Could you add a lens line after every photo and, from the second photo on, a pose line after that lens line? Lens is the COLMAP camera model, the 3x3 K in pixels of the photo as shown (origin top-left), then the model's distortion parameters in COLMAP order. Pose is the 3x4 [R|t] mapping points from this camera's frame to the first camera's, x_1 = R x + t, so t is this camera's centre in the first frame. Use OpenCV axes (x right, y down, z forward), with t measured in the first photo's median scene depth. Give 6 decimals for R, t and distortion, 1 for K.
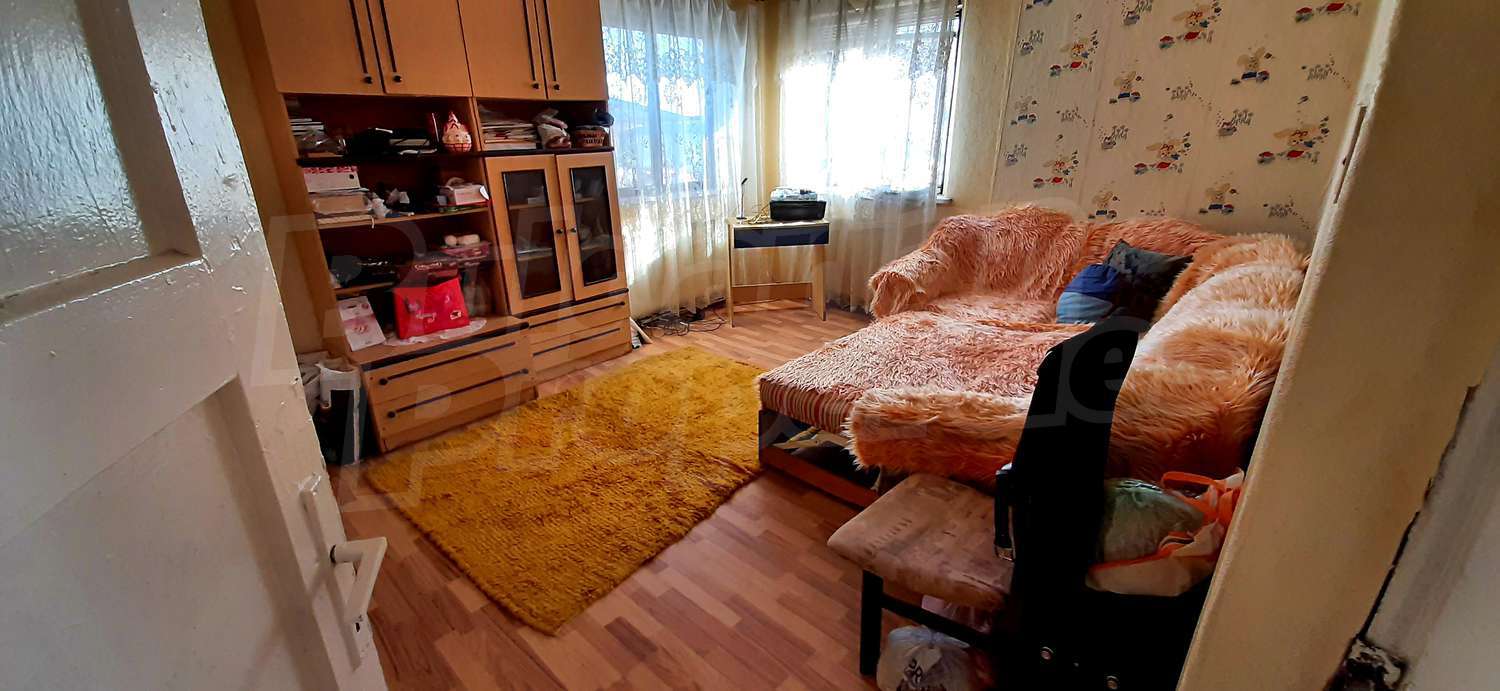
lens RADIAL K [[590.9, 0, 737.6], [0, 590.9, 344.5], [0, 0, 1]] dist [0.006629, -0.013691]
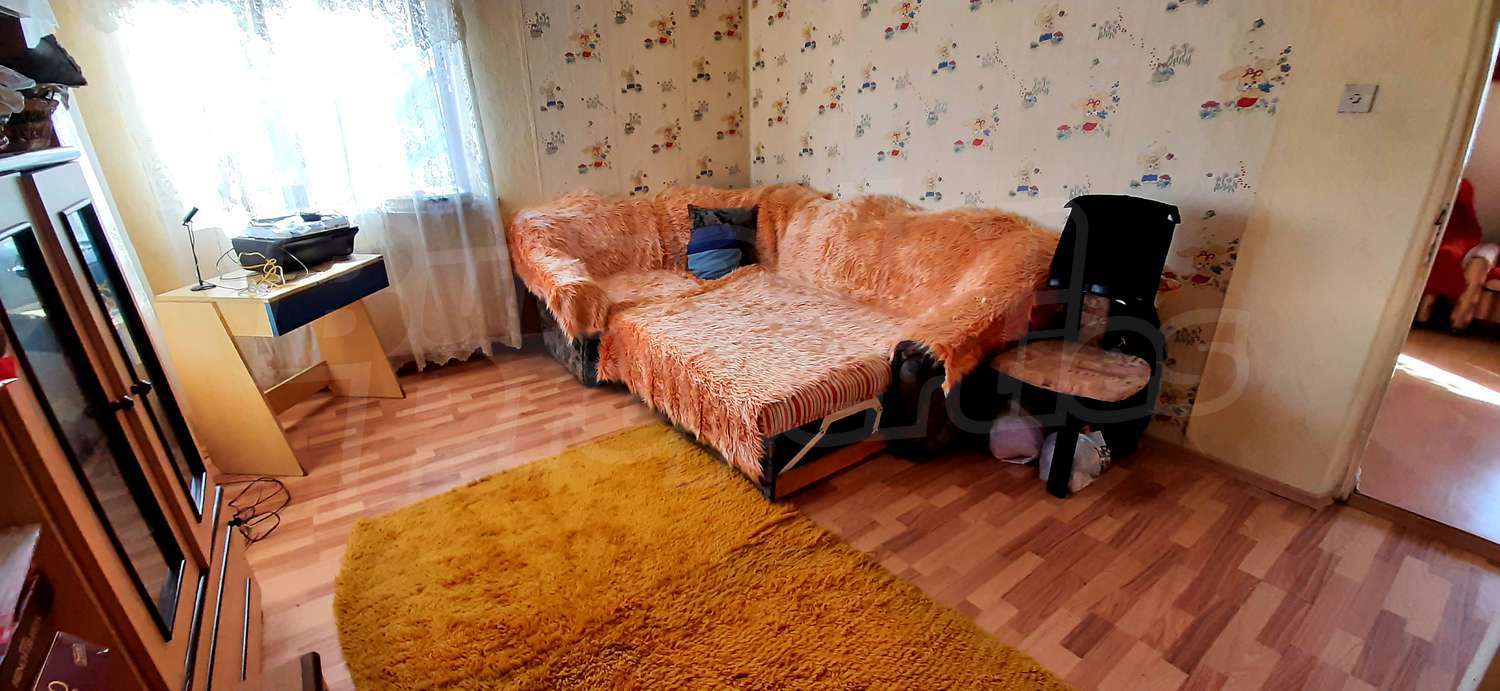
lens RADIAL K [[590.9, 0, 737.6], [0, 590.9, 344.5], [0, 0, 1]] dist [0.006629, -0.013691]
pose [[0.190759, -0.339505, 0.921058, -0.502328], [0.347388, 0.900917, 0.260134, -0.179951], [-0.918114, 0.270342, 0.289798, 0.562234]]
